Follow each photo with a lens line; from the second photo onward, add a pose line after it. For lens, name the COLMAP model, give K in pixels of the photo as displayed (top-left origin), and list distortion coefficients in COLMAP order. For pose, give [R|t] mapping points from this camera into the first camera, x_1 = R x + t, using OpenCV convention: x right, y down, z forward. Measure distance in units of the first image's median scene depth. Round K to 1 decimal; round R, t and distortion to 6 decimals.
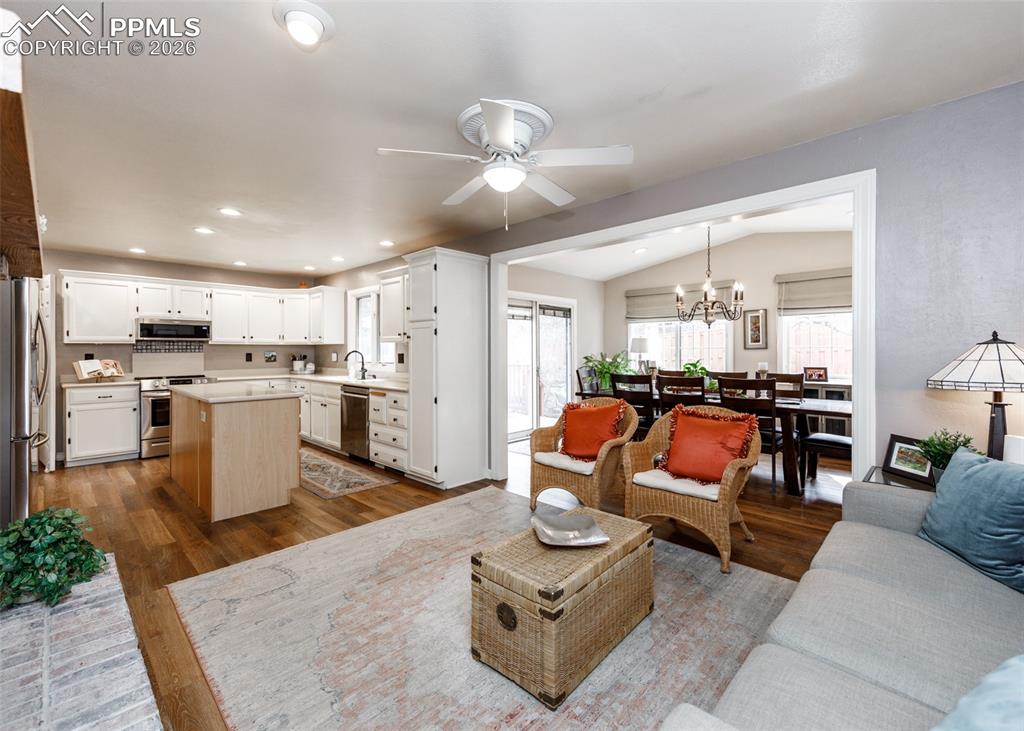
lens RADIAL K [[452.7, 0, 509.2], [0, 452.7, 352.3], [0, 0, 1]] dist [0.005507, -0.000514]
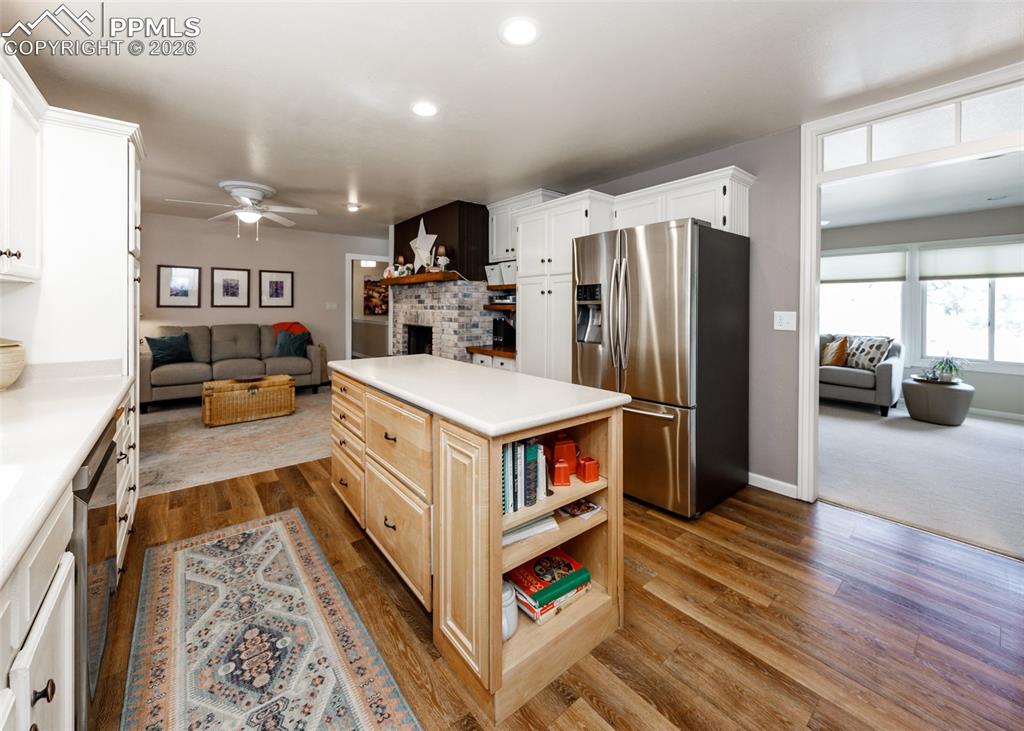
lens RADIAL K [[404.4, 0, 505.6], [0, 404.4, 306.5], [0, 0, 1]] dist [-0.000537, -0.000096]
pose [[-0.993309, -0.002082, 0.115468, -0.647672], [-0.001815, 0.999995, 0.002413, -0.003165], [-0.115472, 0.002187, -0.993308, 1.282446]]
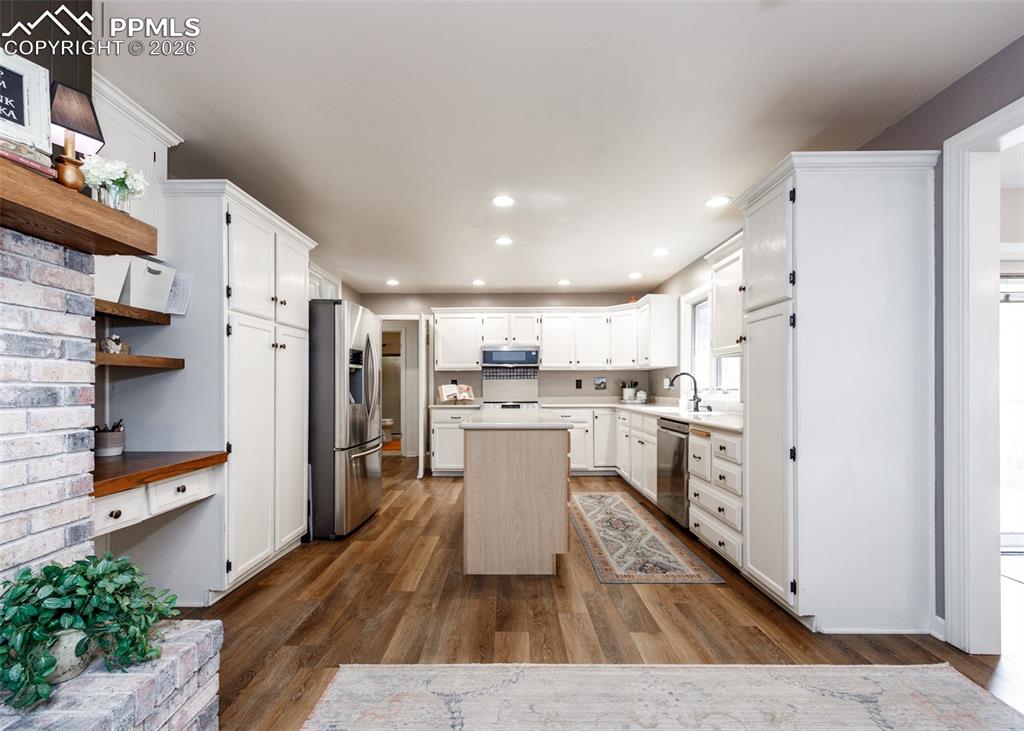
lens RADIAL K [[452.7, 0, 495.2], [0, 452.7, 387.1], [0, 0, 1]] dist [0.005507, -0.000514]
pose [[0.685280, 0.000645, -0.728279, -0.015278], [-0.001825, 0.999998, -0.000831, 0.025768], [0.728277, 0.001898, 0.685280, 0.332371]]
